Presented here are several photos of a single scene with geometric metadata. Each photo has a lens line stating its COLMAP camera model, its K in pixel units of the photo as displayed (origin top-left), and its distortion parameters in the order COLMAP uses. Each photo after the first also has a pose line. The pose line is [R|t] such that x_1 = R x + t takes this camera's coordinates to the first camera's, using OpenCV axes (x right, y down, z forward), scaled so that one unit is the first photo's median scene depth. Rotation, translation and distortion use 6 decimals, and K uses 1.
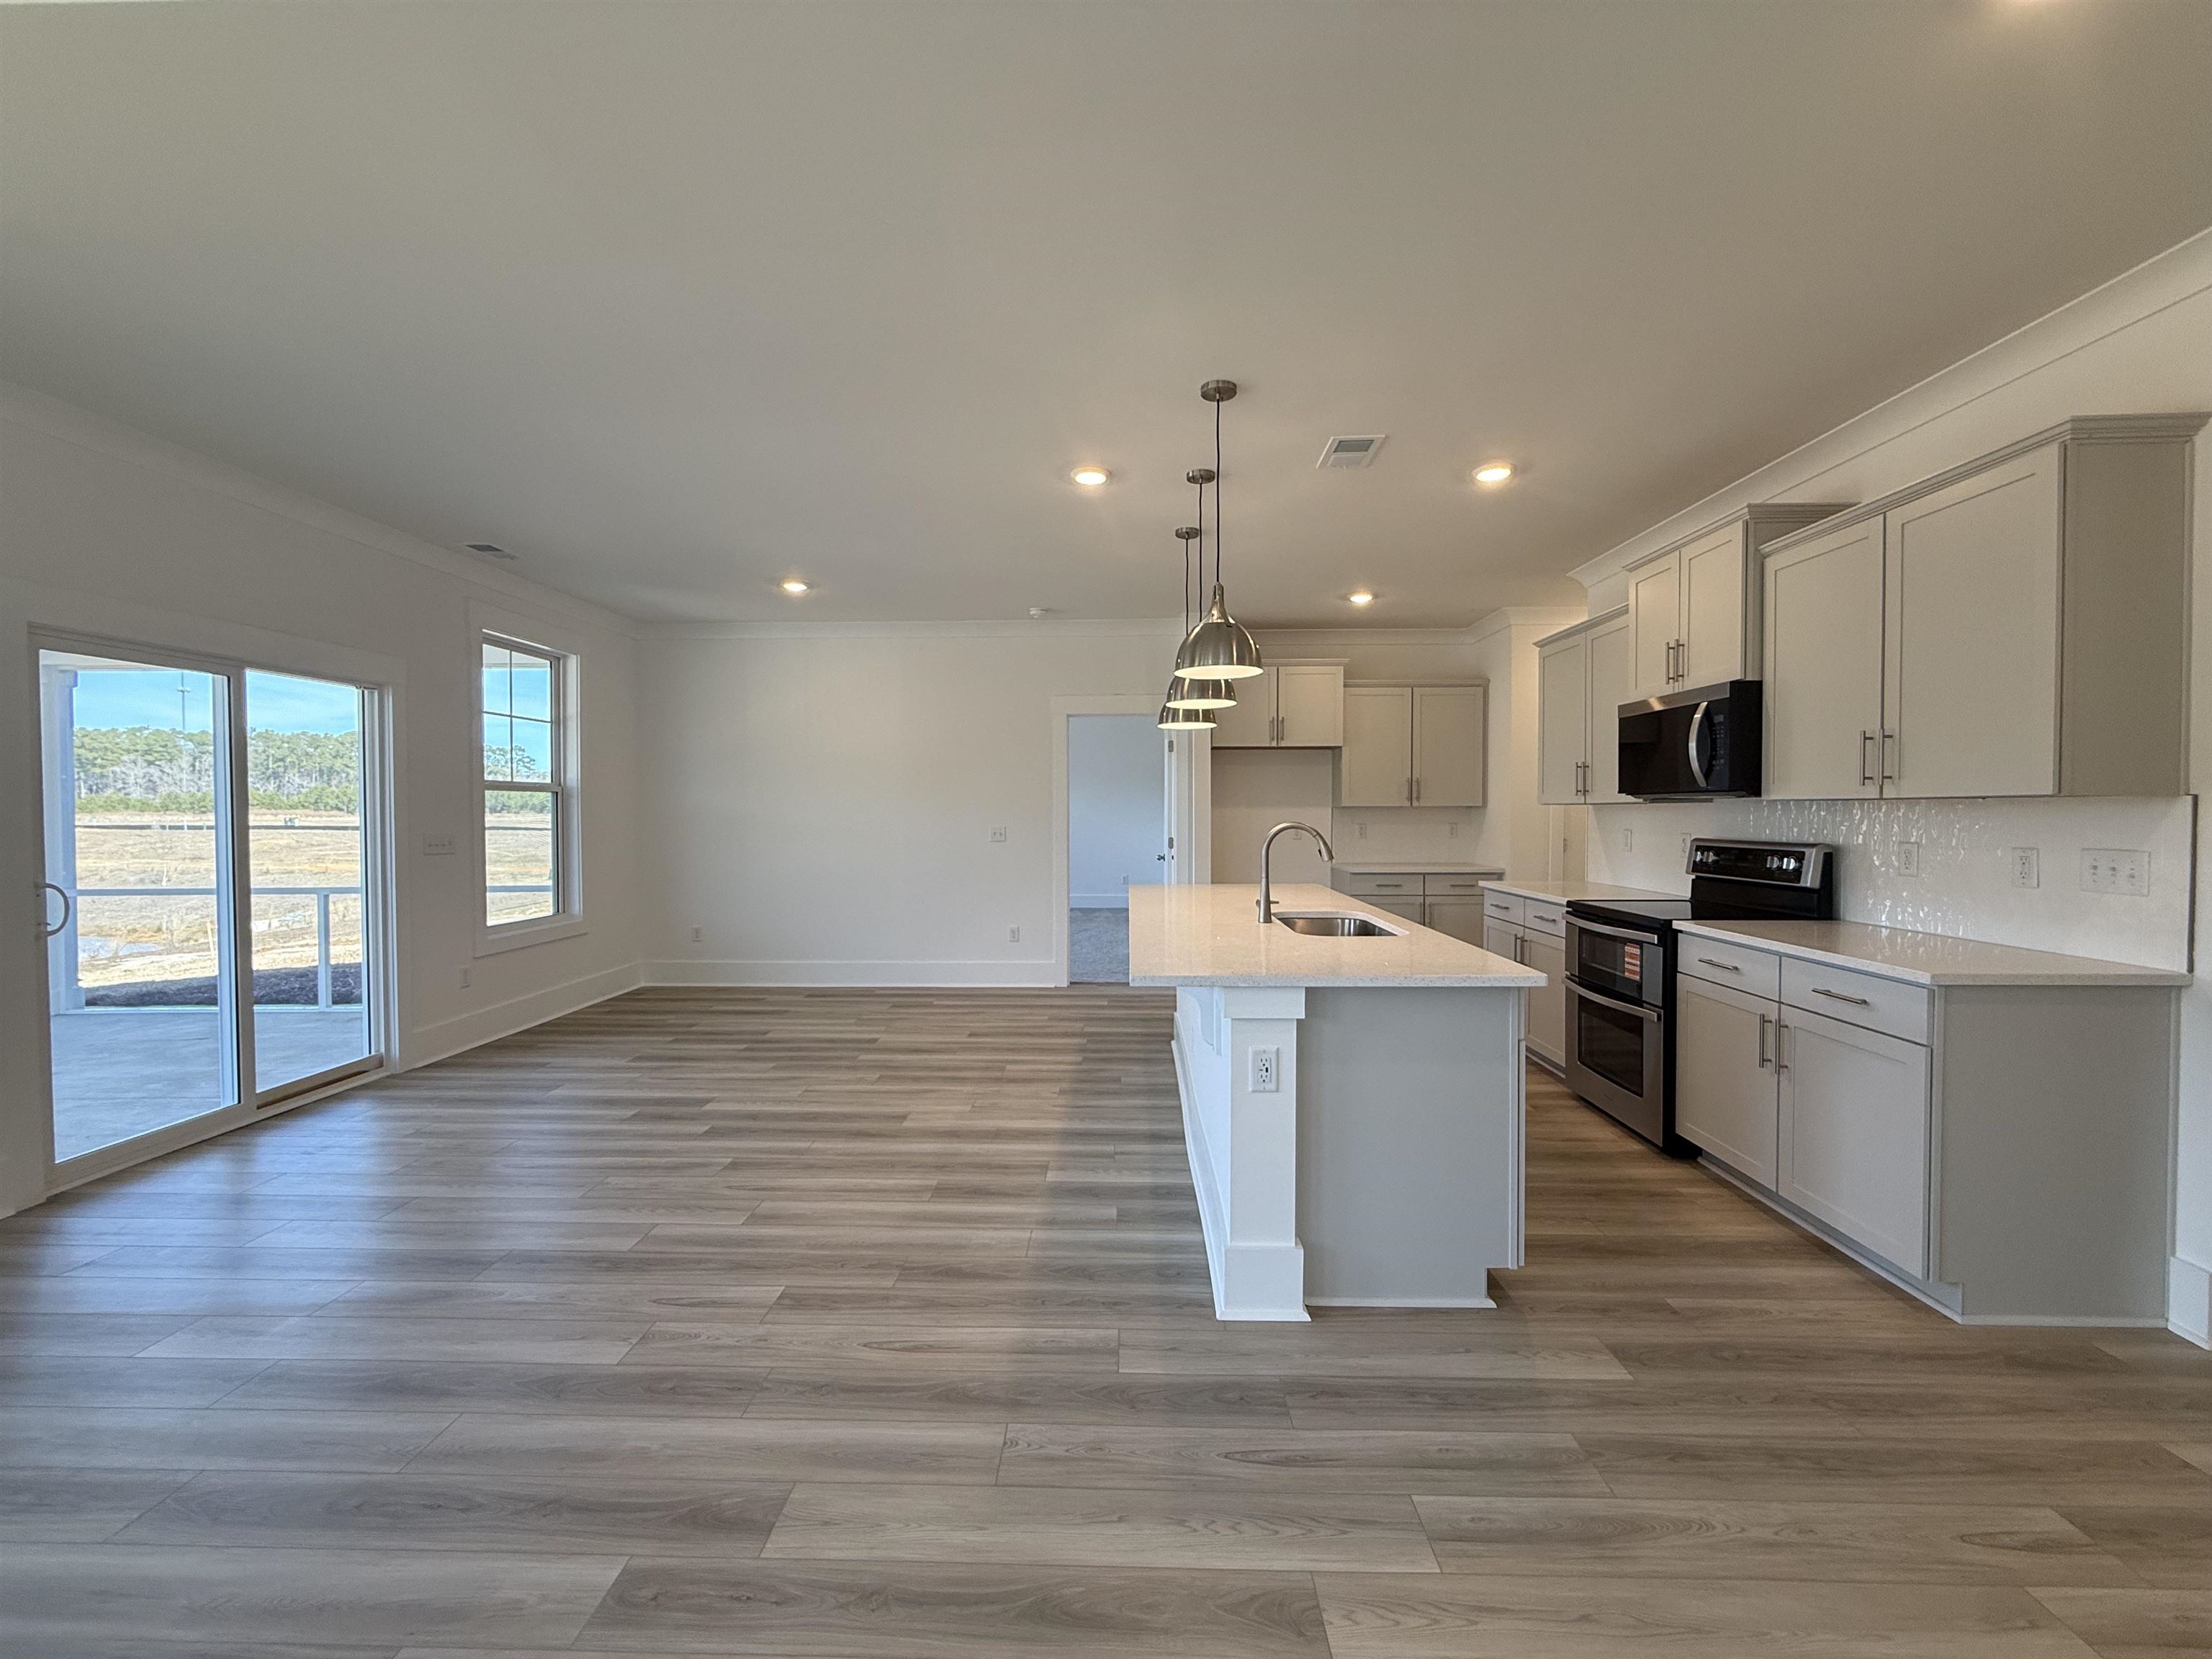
lens RADIAL K [[881.6, 0, 1105.8], [0, 881.6, 831.0], [0, 0, 1]] dist [-0.000664, 0.000213]
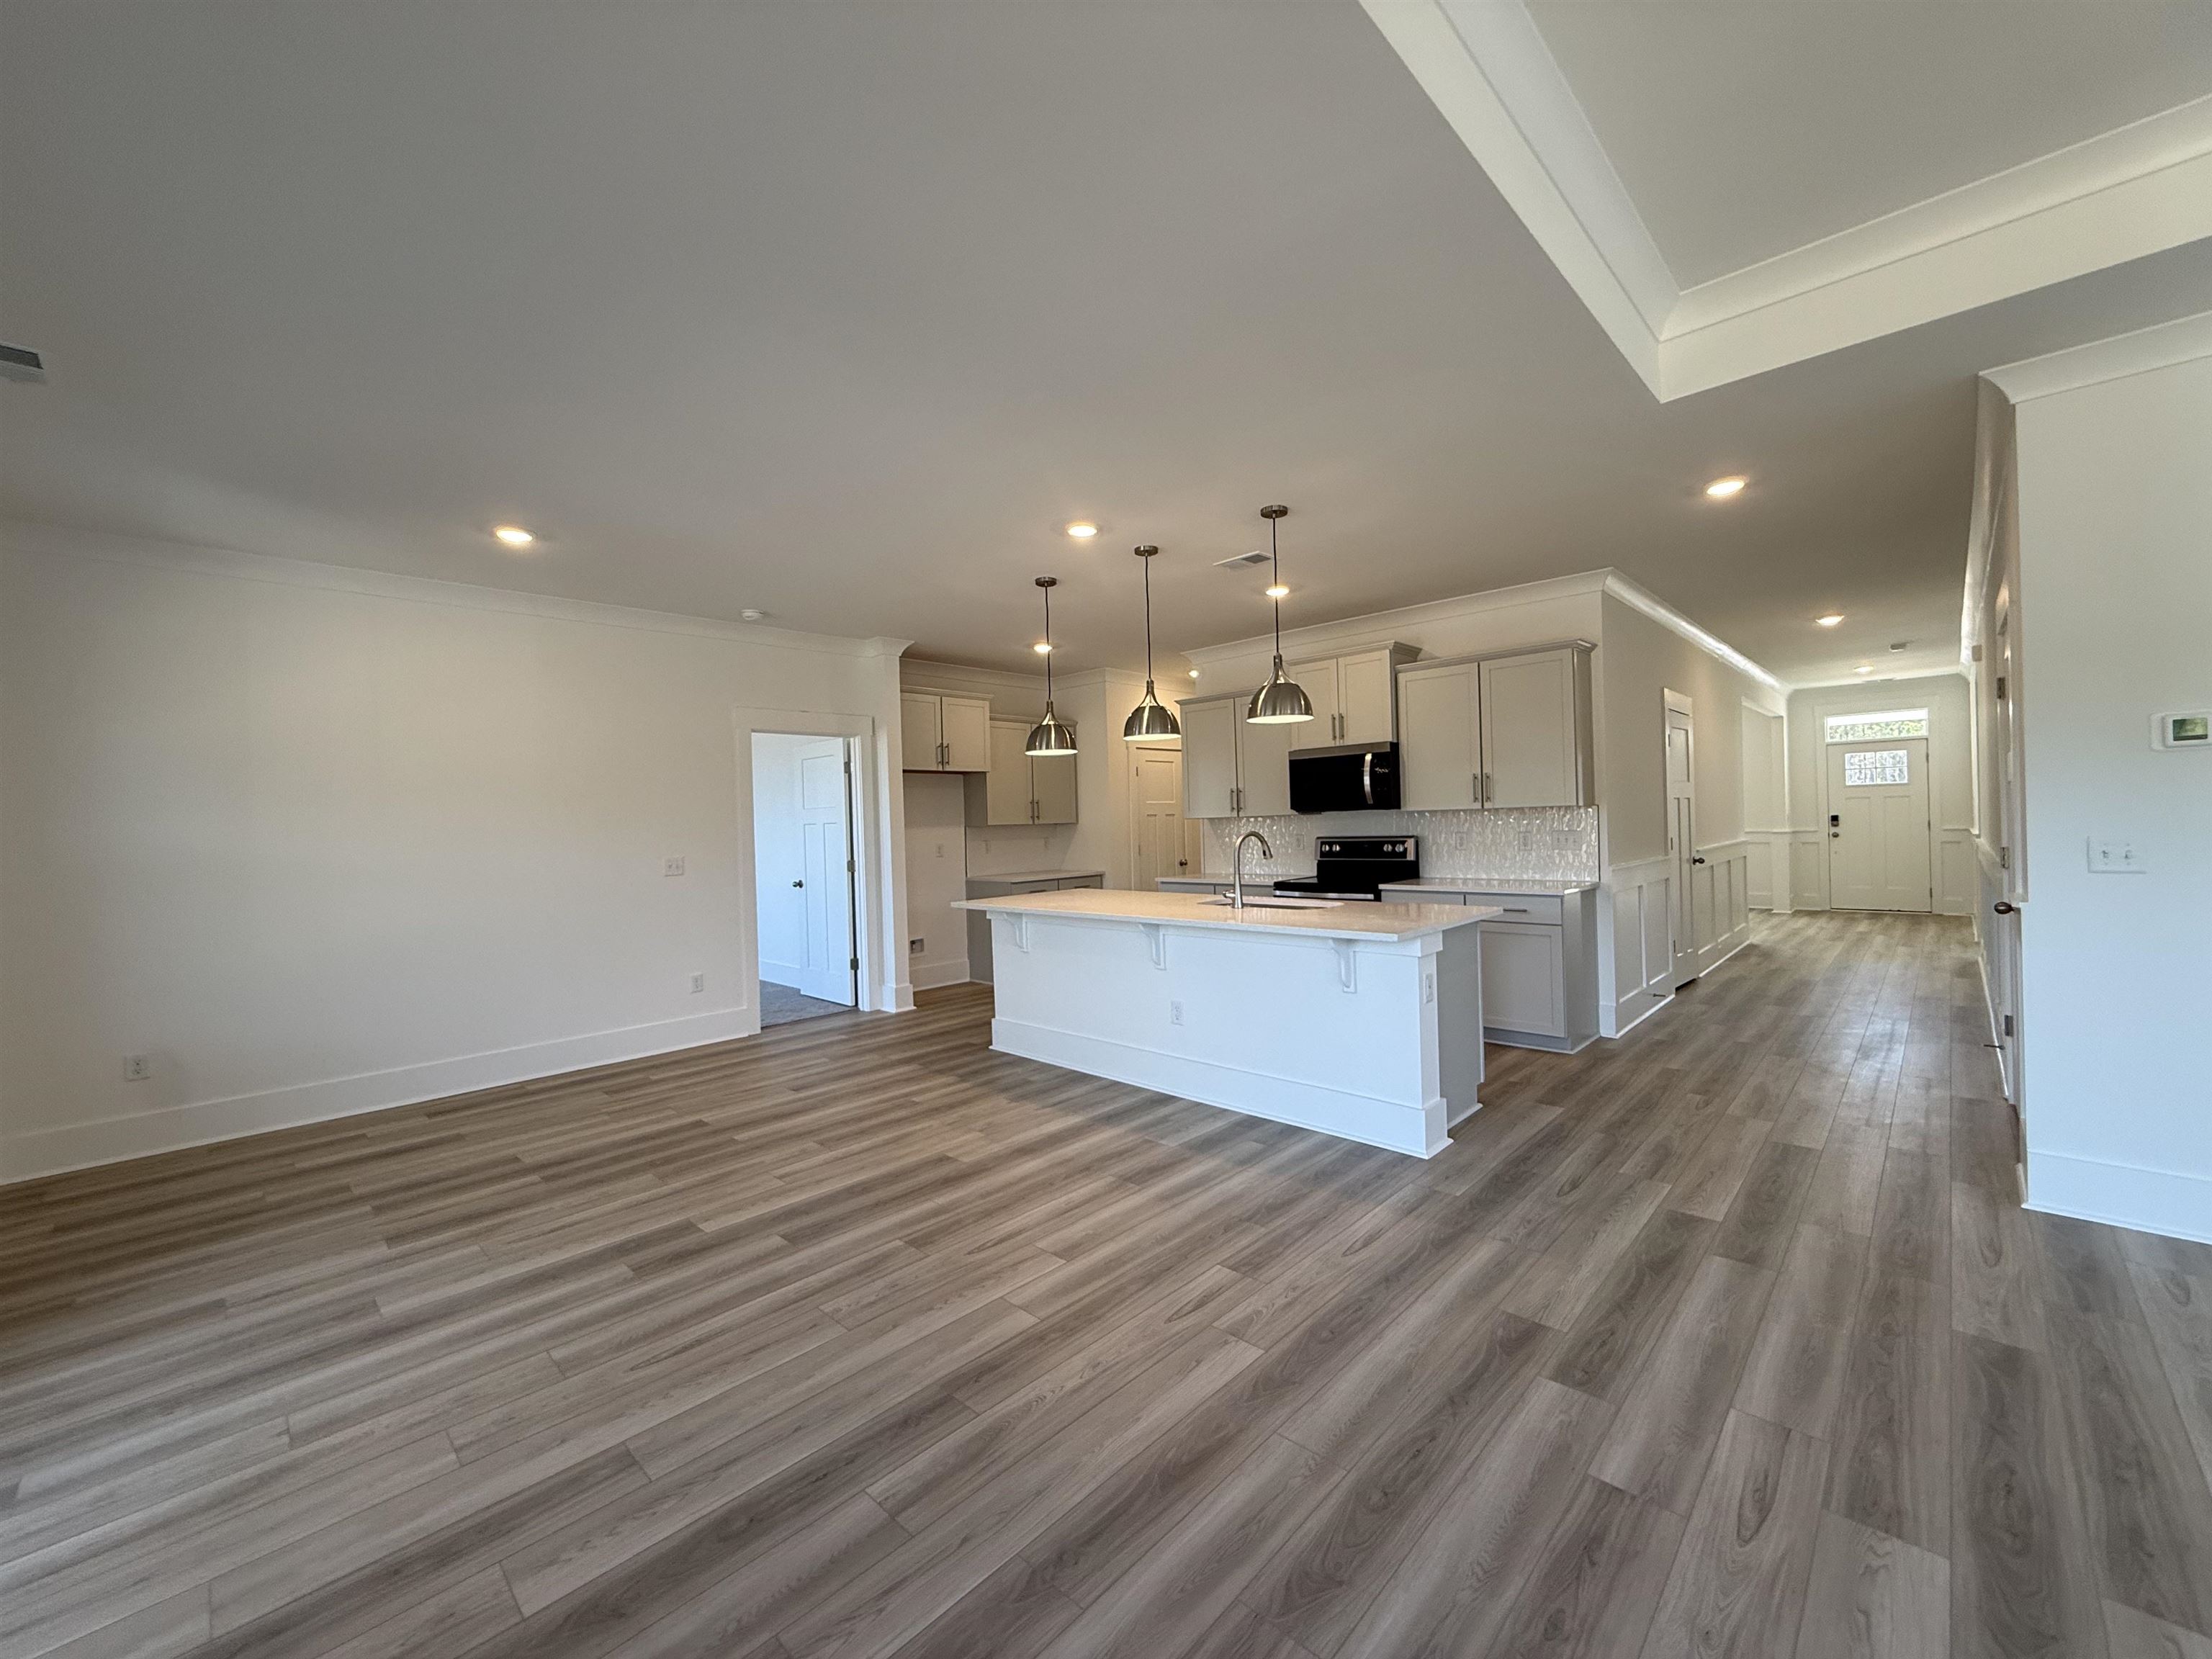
lens RADIAL K [[881.6, 0, 1105.8], [0, 881.6, 814.4], [0, 0, 1]] dist [-0.000664, 0.000213]
pose [[0.672912, -0.011320, 0.739636, -0.878140], [0.046185, 0.998575, -0.026735, -0.008678], [-0.738280, 0.052150, 0.672476, 0.243032]]
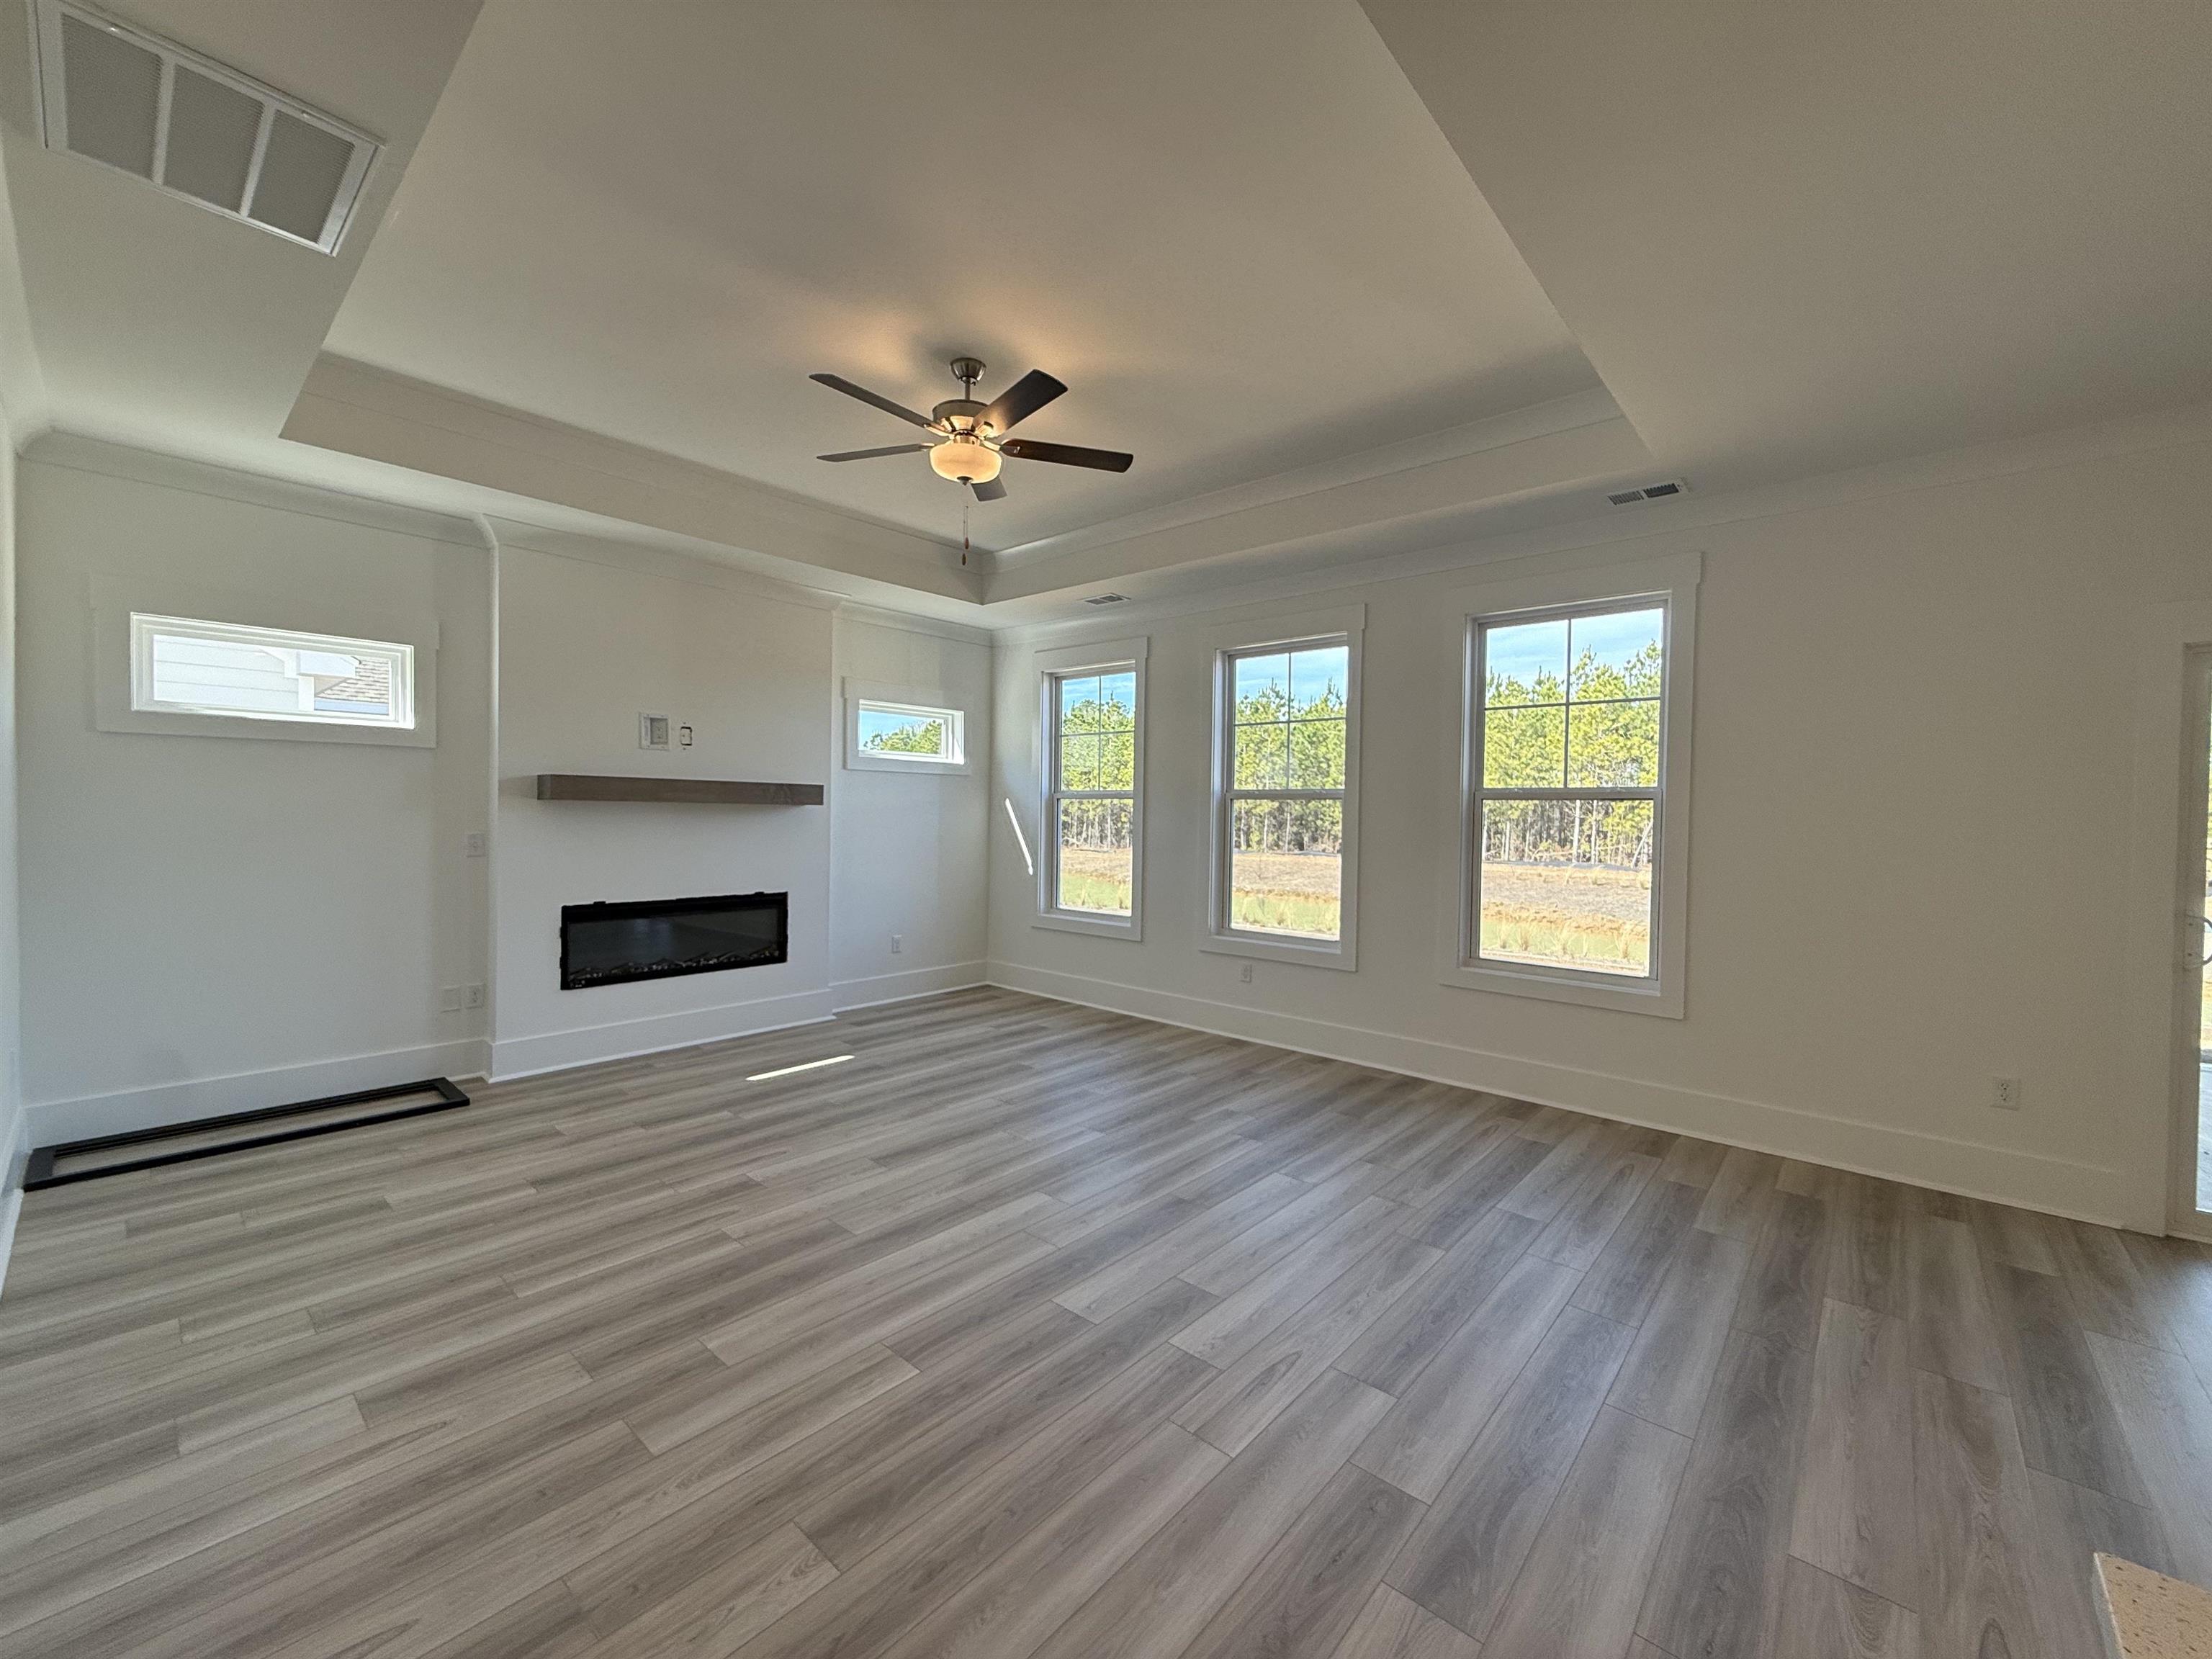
lens RADIAL K [[881.6, 0, 1107.6], [0, 881.6, 830.8], [0, 0, 1]] dist [-0.000664, 0.000213]
pose [[-0.642134, 0.007534, -0.766555, 0.250301], [-0.033284, 0.998735, 0.037697, -0.020572], [0.765870, 0.049720, -0.641071, 0.608139]]
